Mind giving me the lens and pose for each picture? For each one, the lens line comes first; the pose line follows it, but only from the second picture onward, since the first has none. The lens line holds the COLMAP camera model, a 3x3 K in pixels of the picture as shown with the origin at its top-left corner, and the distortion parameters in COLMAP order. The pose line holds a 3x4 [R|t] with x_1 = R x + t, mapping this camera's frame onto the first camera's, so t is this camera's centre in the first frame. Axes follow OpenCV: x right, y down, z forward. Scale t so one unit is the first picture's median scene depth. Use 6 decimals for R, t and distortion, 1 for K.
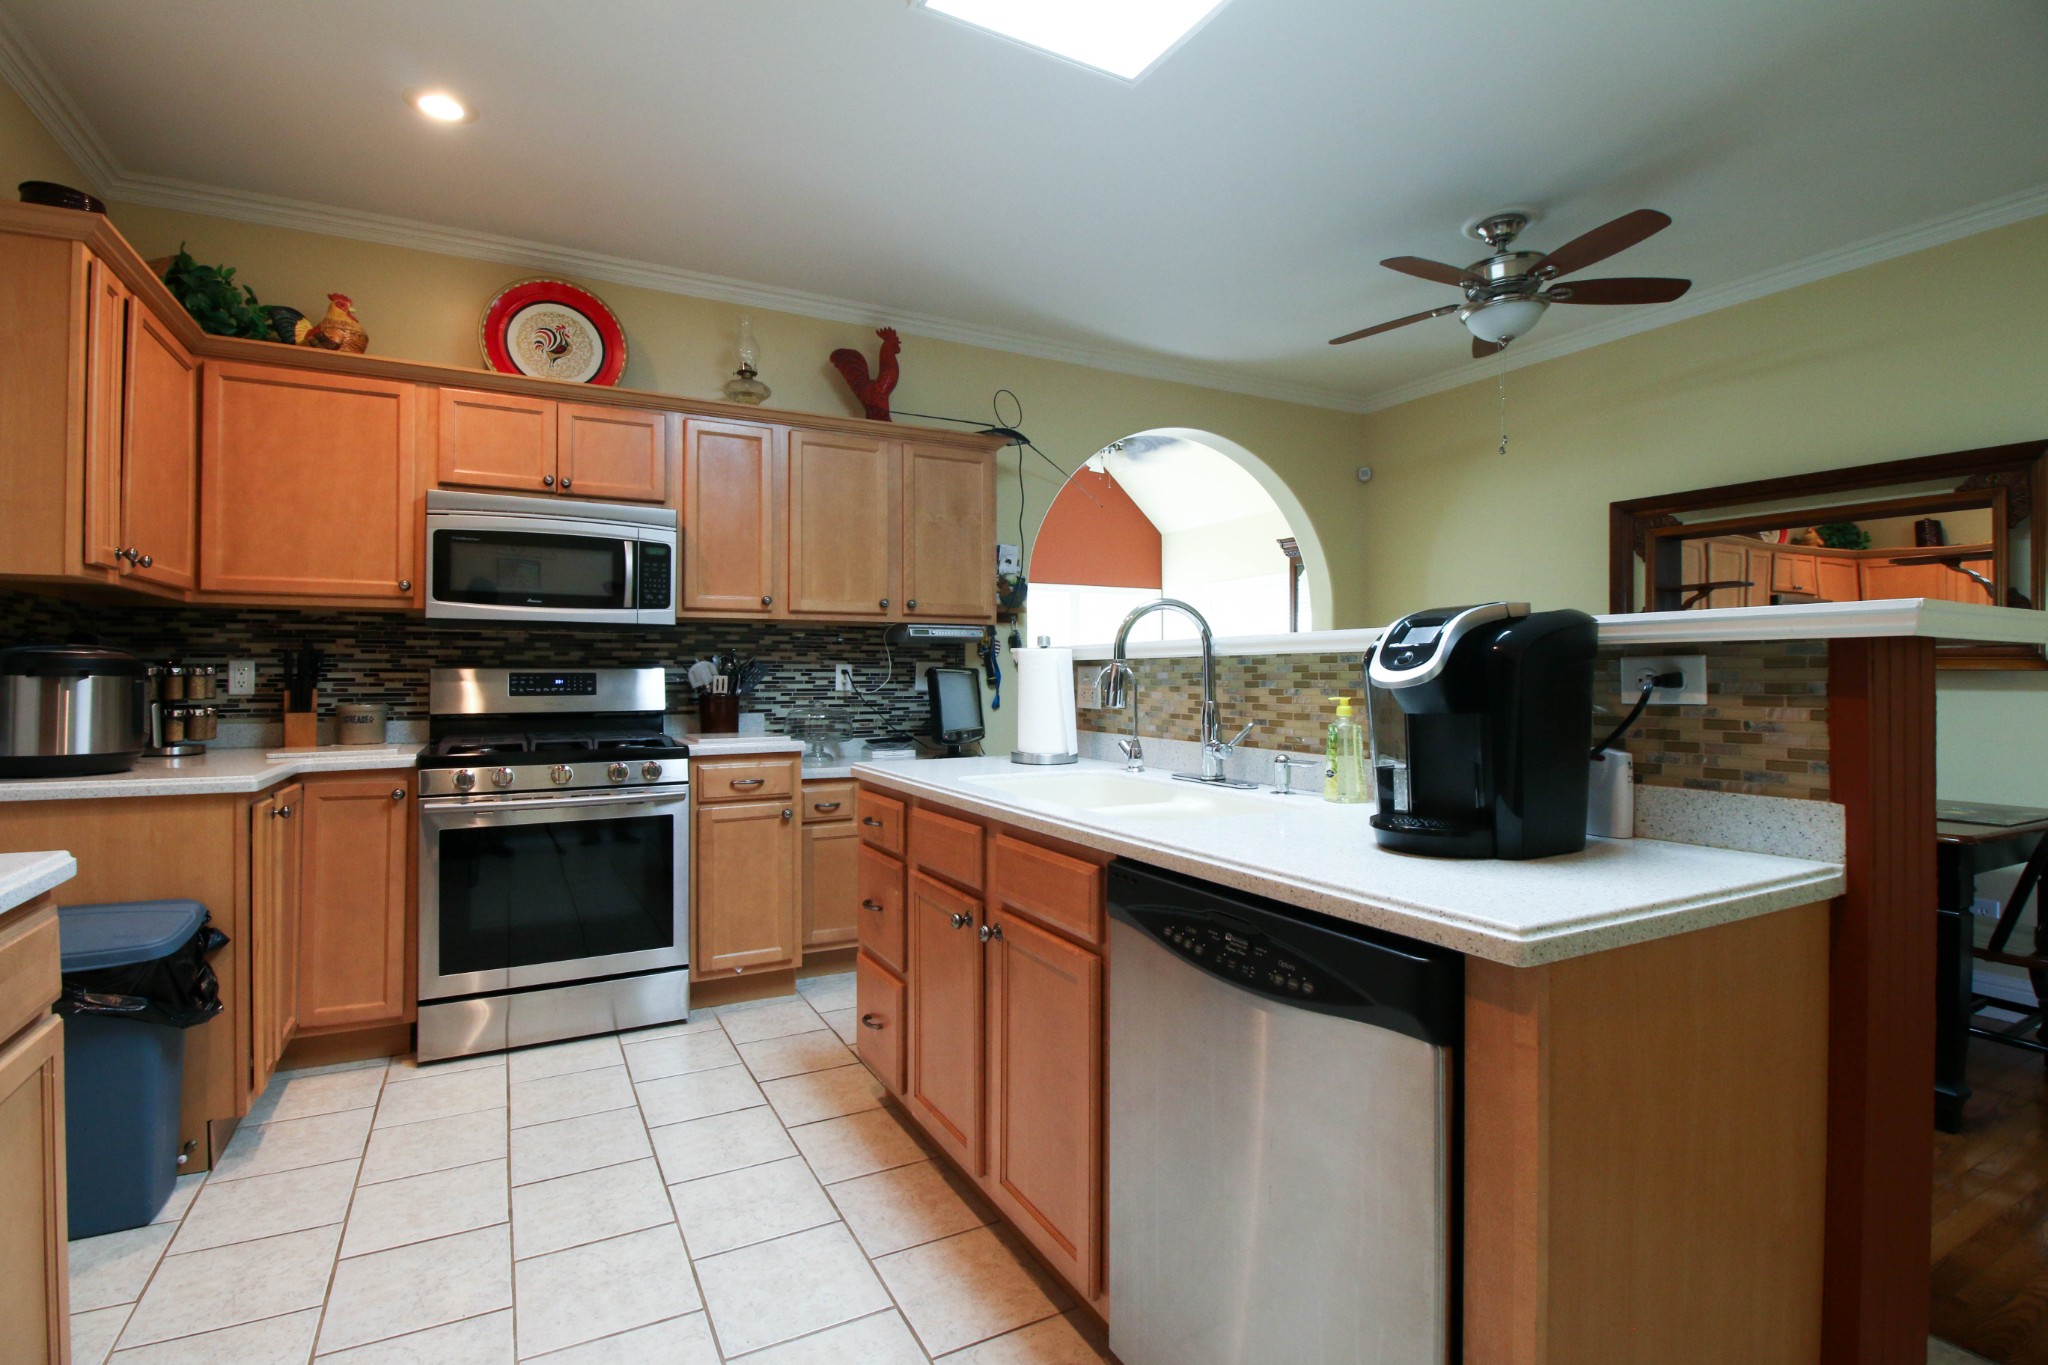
lens RADIAL K [[984.8, 0, 1020.7], [0, 984.8, 663.0], [0, 0, 1]] dist [-0.011507, -0.002914]
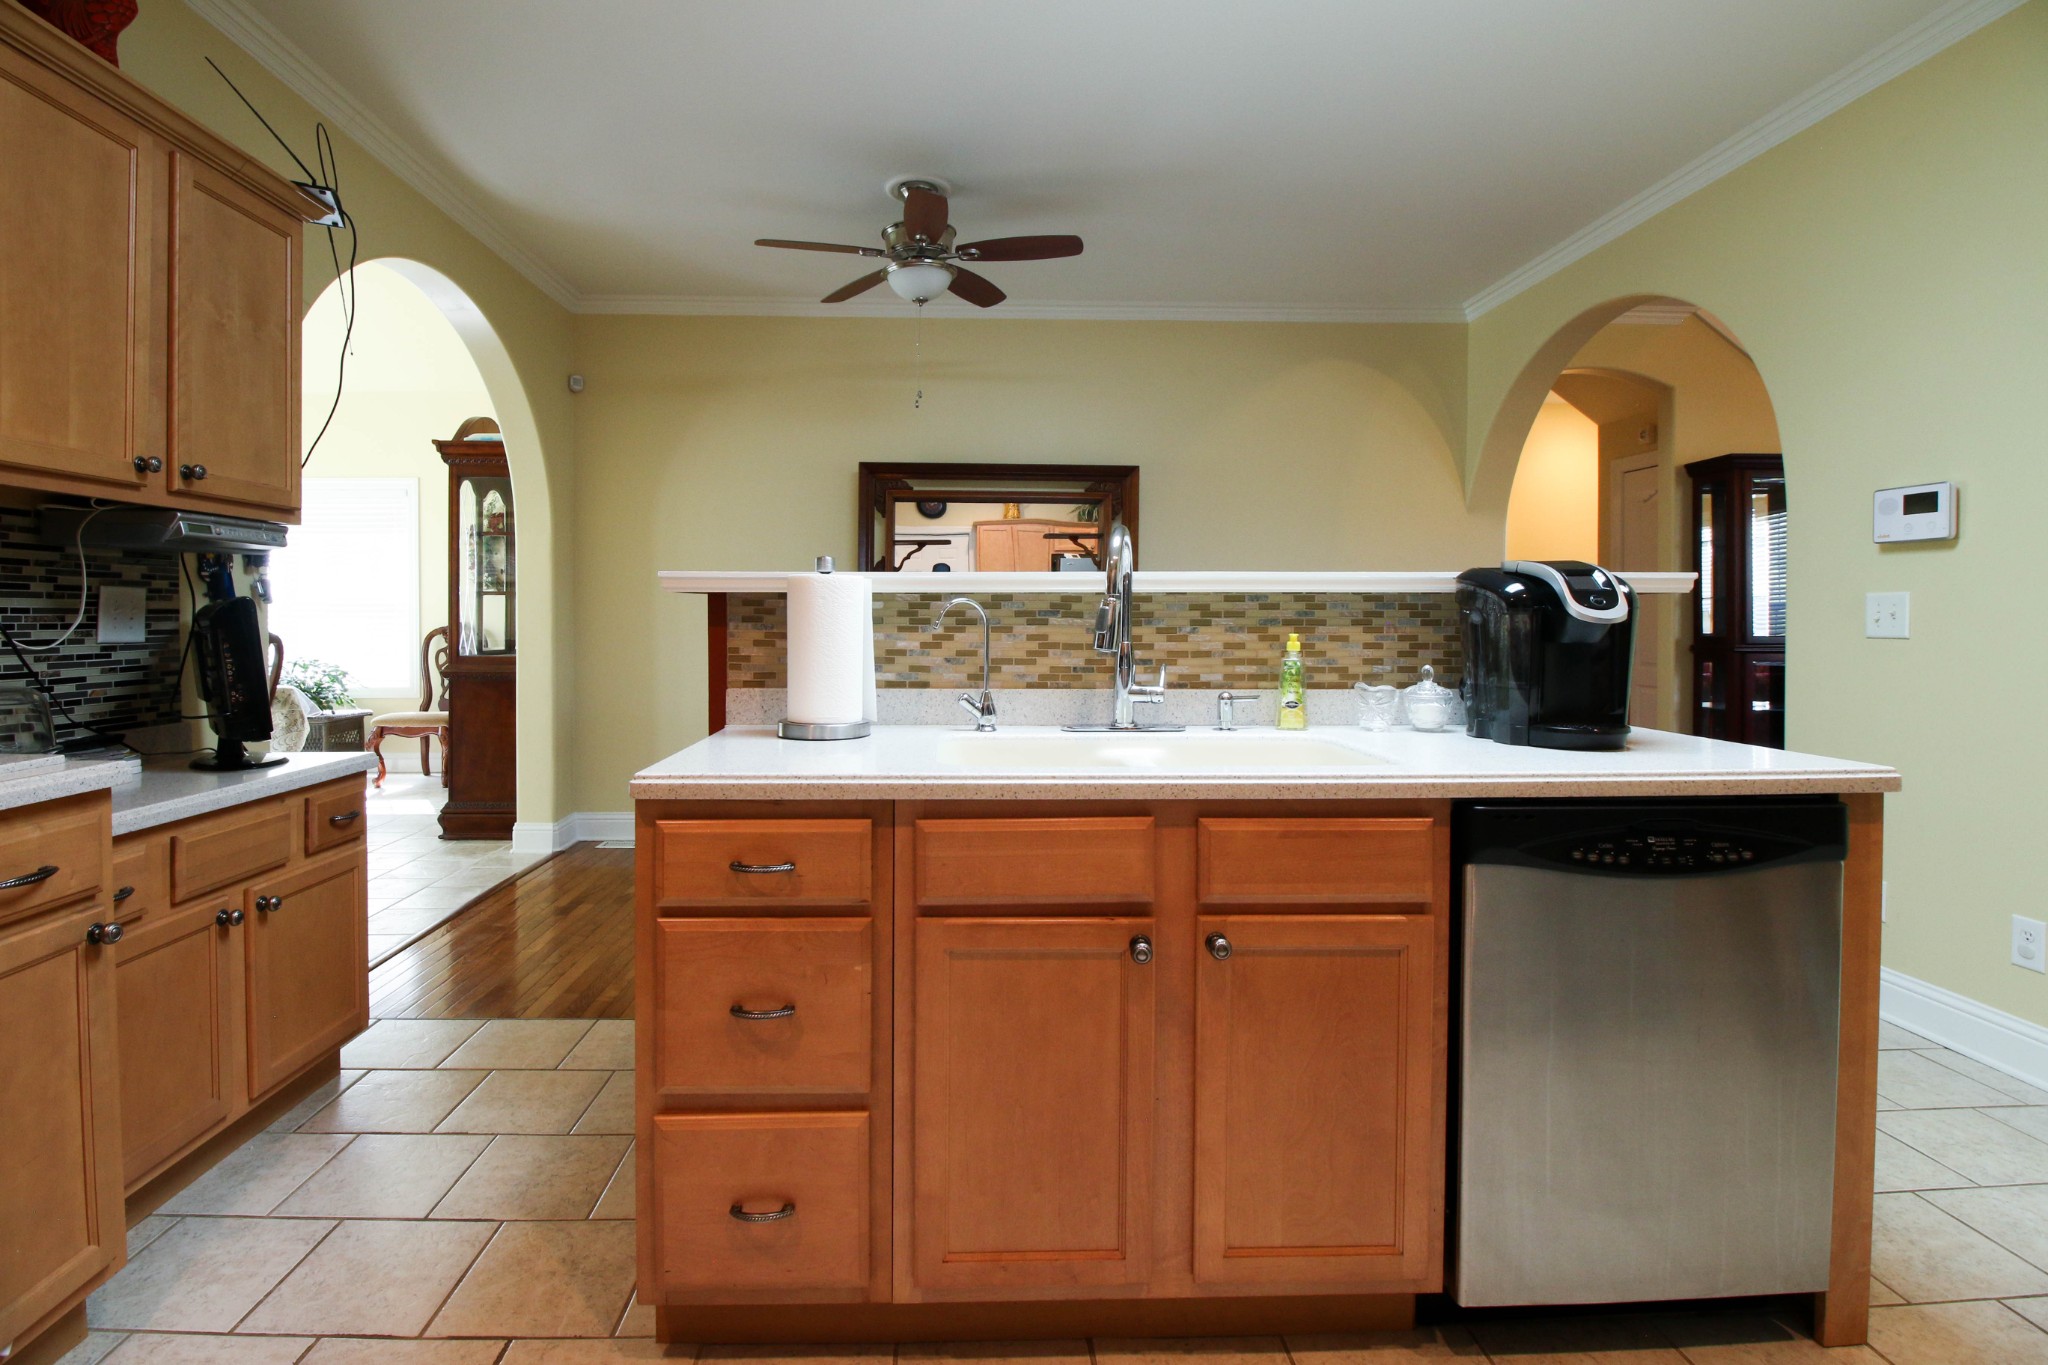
lens RADIAL K [[984.8, 0, 984.6], [0, 984.8, 624.7], [0, 0, 1]] dist [-0.011507, -0.002914]
pose [[0.428872, -0.007567, 0.903334, -0.690276], [-0.012998, 0.999810, 0.014546, 0.011386], [-0.903272, -0.017980, 0.428692, 0.723626]]
